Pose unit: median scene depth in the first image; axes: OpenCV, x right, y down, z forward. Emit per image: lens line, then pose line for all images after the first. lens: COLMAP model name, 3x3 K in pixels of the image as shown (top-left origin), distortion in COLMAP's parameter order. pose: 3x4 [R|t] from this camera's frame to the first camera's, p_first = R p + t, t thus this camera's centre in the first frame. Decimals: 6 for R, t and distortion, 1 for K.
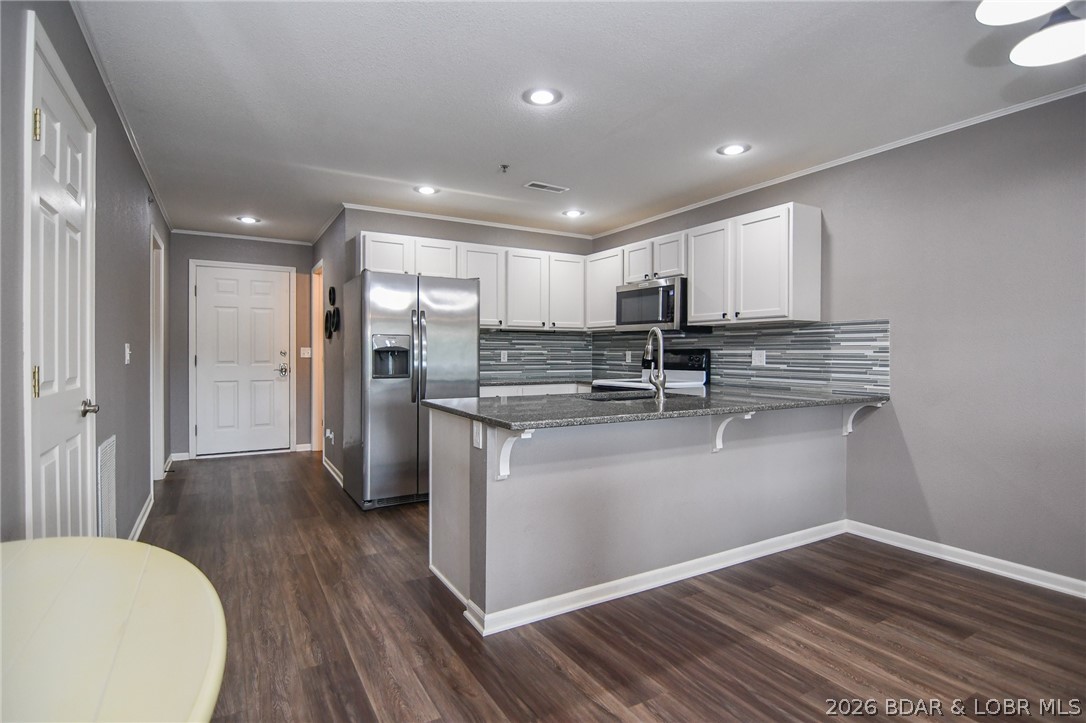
lens RADIAL K [[542.9, 0, 543.0], [0, 542.9, 361.5], [0, 0, 1]] dist [0.004622, 0.000654]
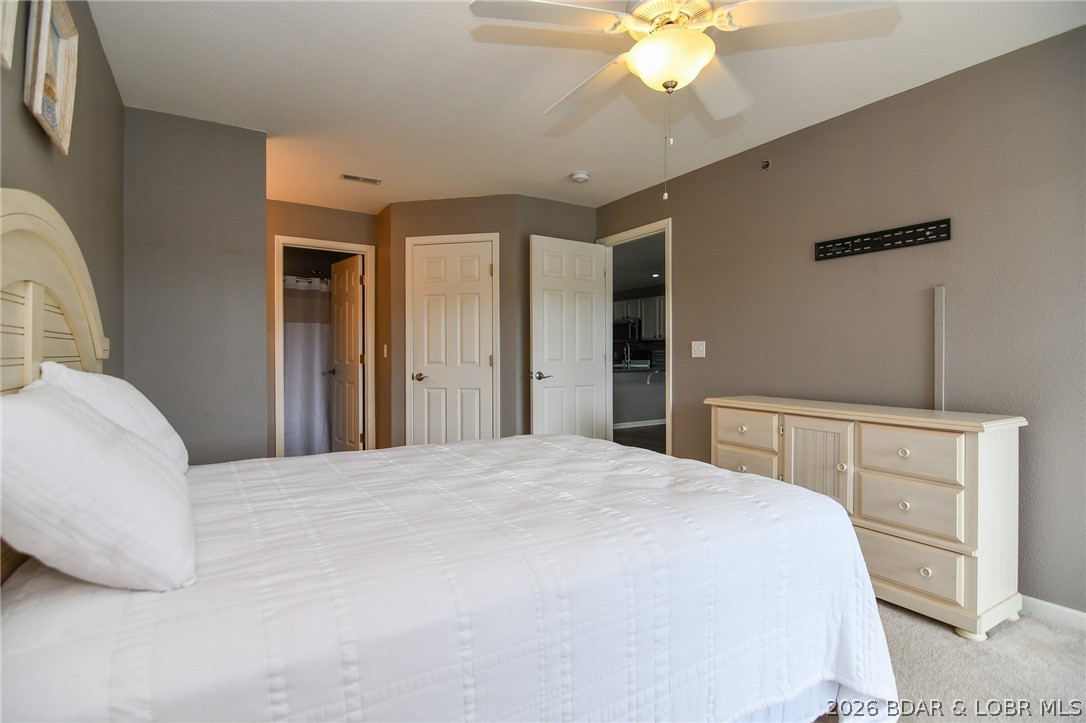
lens RADIAL K [[542.9, 0, 543.0], [0, 542.9, 361.5], [0, 0, 1]] dist [0.004622, 0.000654]
pose [[0.999106, -0.003124, 0.042163, -0.293420], [0.003157, 0.999995, -0.000720, 0.029801], [-0.042160, 0.000852, 0.999110, -1.510374]]
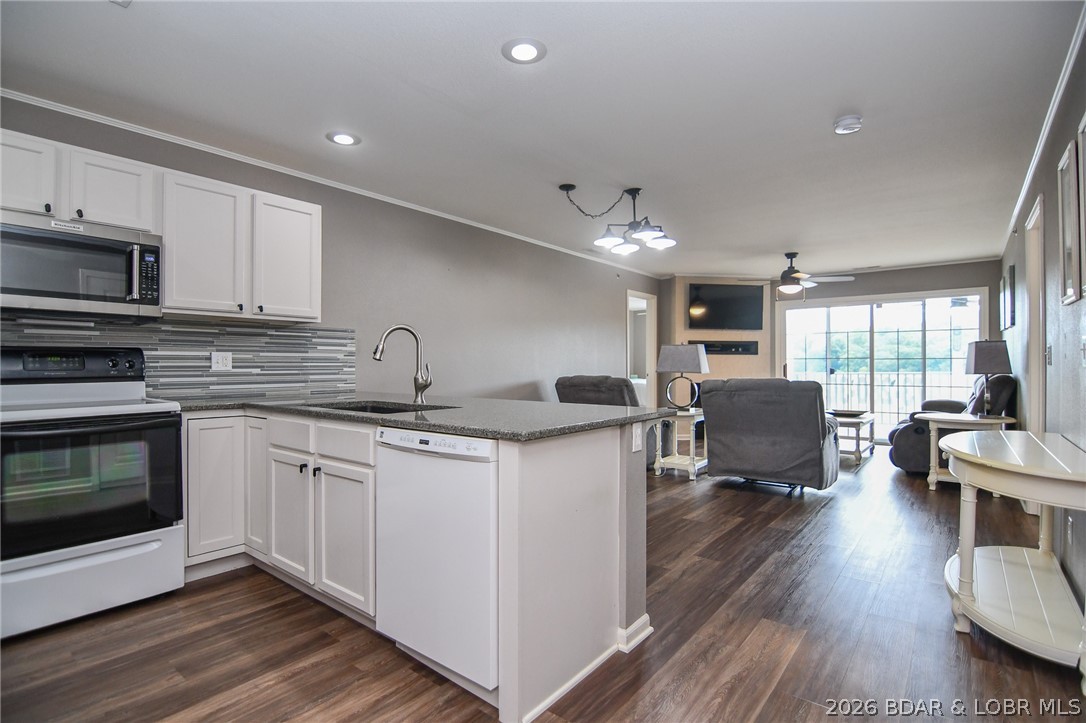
lens RADIAL K [[529.7, 0, 536.6], [0, 529.7, 364.2], [0, 0, 1]] dist [-0.001617, -0.000469]
pose [[-0.349267, -0.001757, 0.937022, -0.550150], [0.016526, 0.999831, 0.008034, -0.000787], [-0.936878, 0.018291, -0.349179, 0.886426]]
